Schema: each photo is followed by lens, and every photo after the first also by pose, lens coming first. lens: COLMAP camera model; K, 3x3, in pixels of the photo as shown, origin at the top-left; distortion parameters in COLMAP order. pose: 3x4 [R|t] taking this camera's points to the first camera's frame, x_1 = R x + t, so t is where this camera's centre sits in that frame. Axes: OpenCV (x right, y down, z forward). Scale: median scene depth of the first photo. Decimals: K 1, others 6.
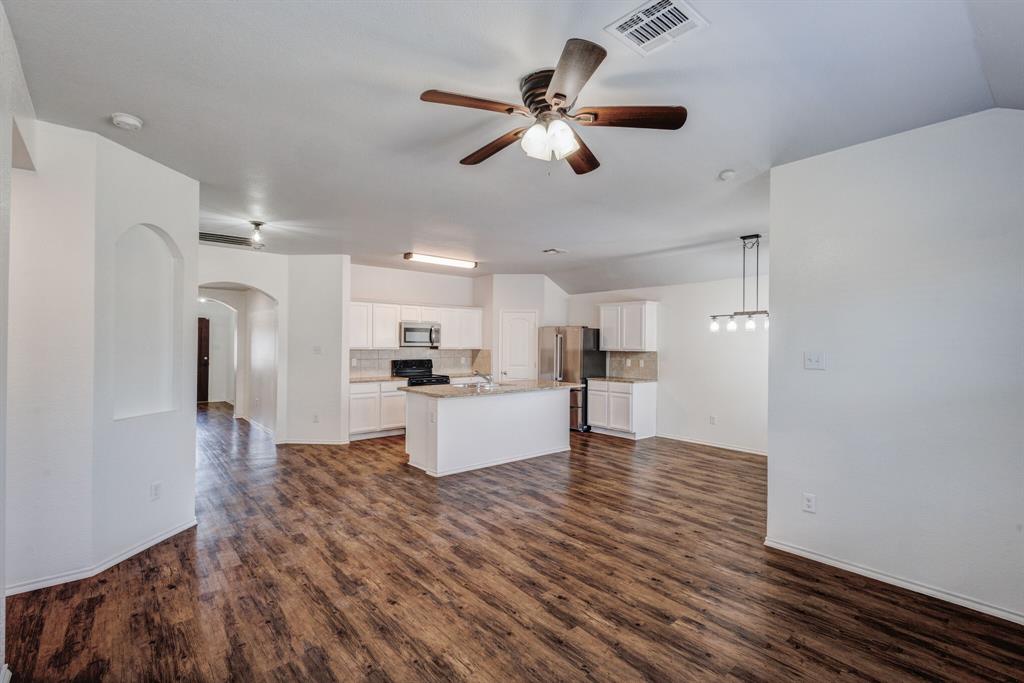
lens RADIAL K [[466.9, 0, 512.0], [0, 466.9, 341.5], [0, 0, 1]] dist [0.001888, 0.000077]
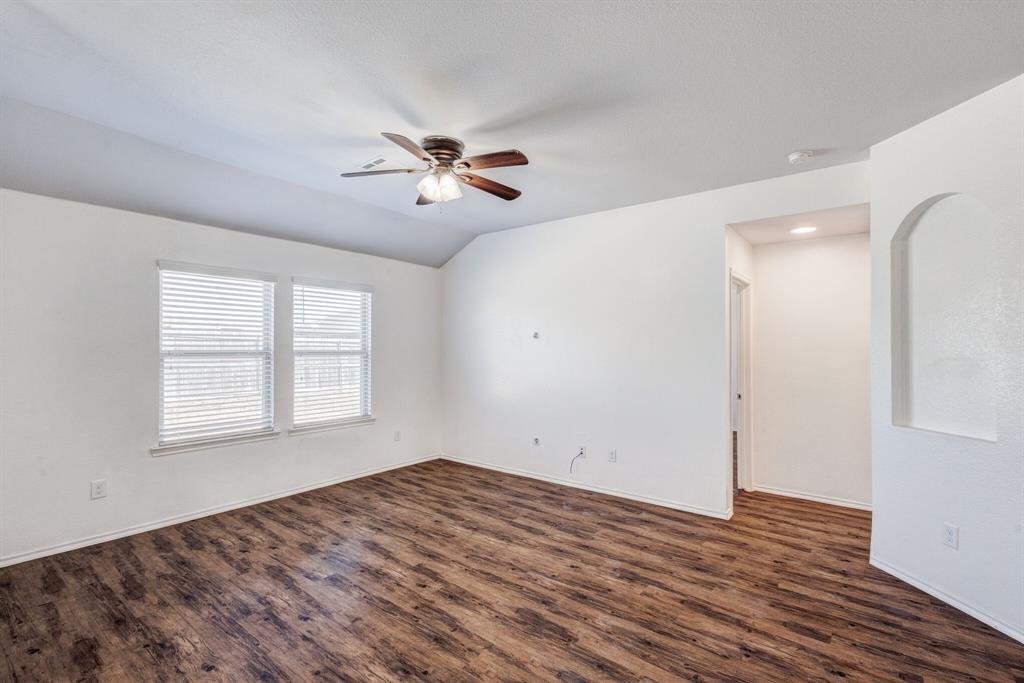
lens RADIAL K [[475.8, 0, 512.0], [0, 475.8, 341.5], [0, 0, 1]] dist [0.002021, 0.000098]
pose [[-0.979777, -0.012464, -0.199704, 0.076086], [-0.008359, 0.999736, -0.021387, 0.018651], [0.199917, -0.019286, -0.979623, 1.214462]]
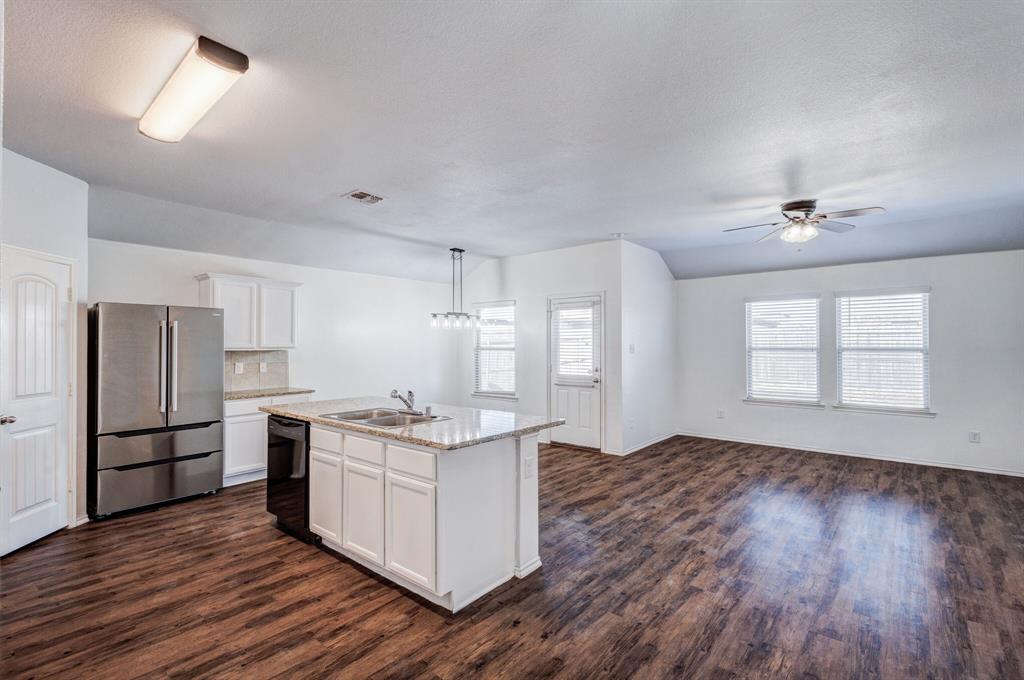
lens RADIAL K [[469.5, 0, 512.0], [0, 469.5, 340.0], [0, 0, 1]] dist [0.003394, -0.001033]
pose [[-0.163014, 0.001113, 0.986623, -0.827671], [-0.005898, 0.999980, -0.002103, 0.008102], [-0.986606, -0.006162, -0.163004, 1.265517]]
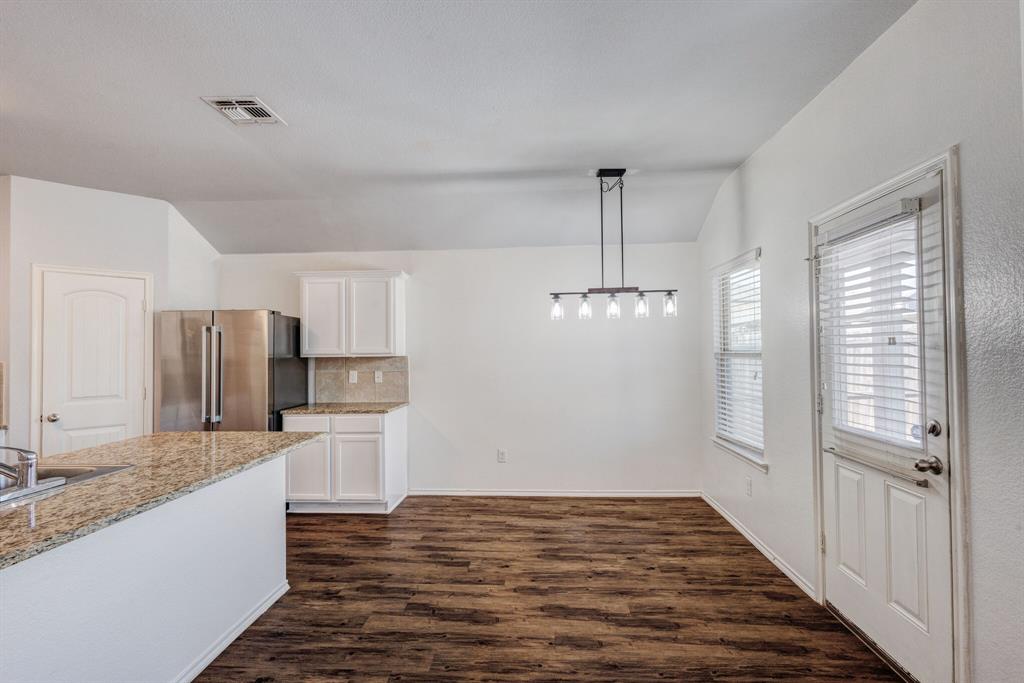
lens RADIAL K [[466.9, 0, 512.0], [0, 466.9, 341.5], [0, 0, 1]] dist [0.001888, 0.000077]
pose [[0.695325, -0.002573, 0.718691, -0.057287], [0.012721, 0.999881, -0.008727, 0.015396], [-0.718583, 0.015211, 0.695275, 0.783106]]
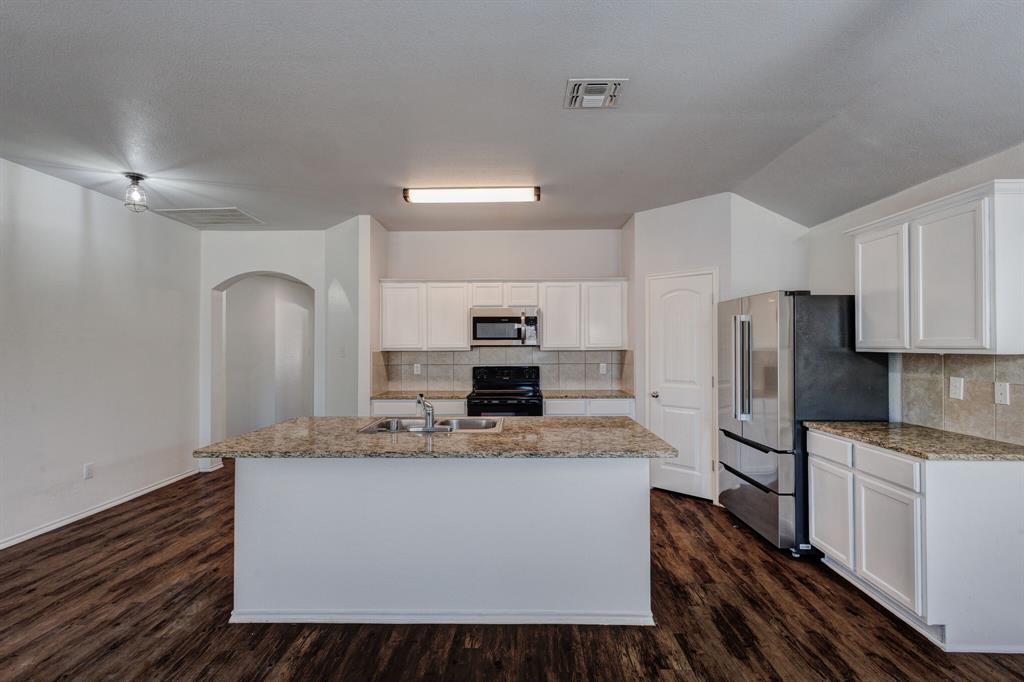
lens RADIAL K [[469.5, 0, 512.0], [0, 469.5, 341.0], [0, 0, 1]] dist [0.003394, -0.001033]
pose [[0.748219, -0.016515, -0.663247, 0.409822], [0.013250, 0.999863, -0.009949, 0.018724], [0.663320, -0.001344, 0.748335, 0.931105]]
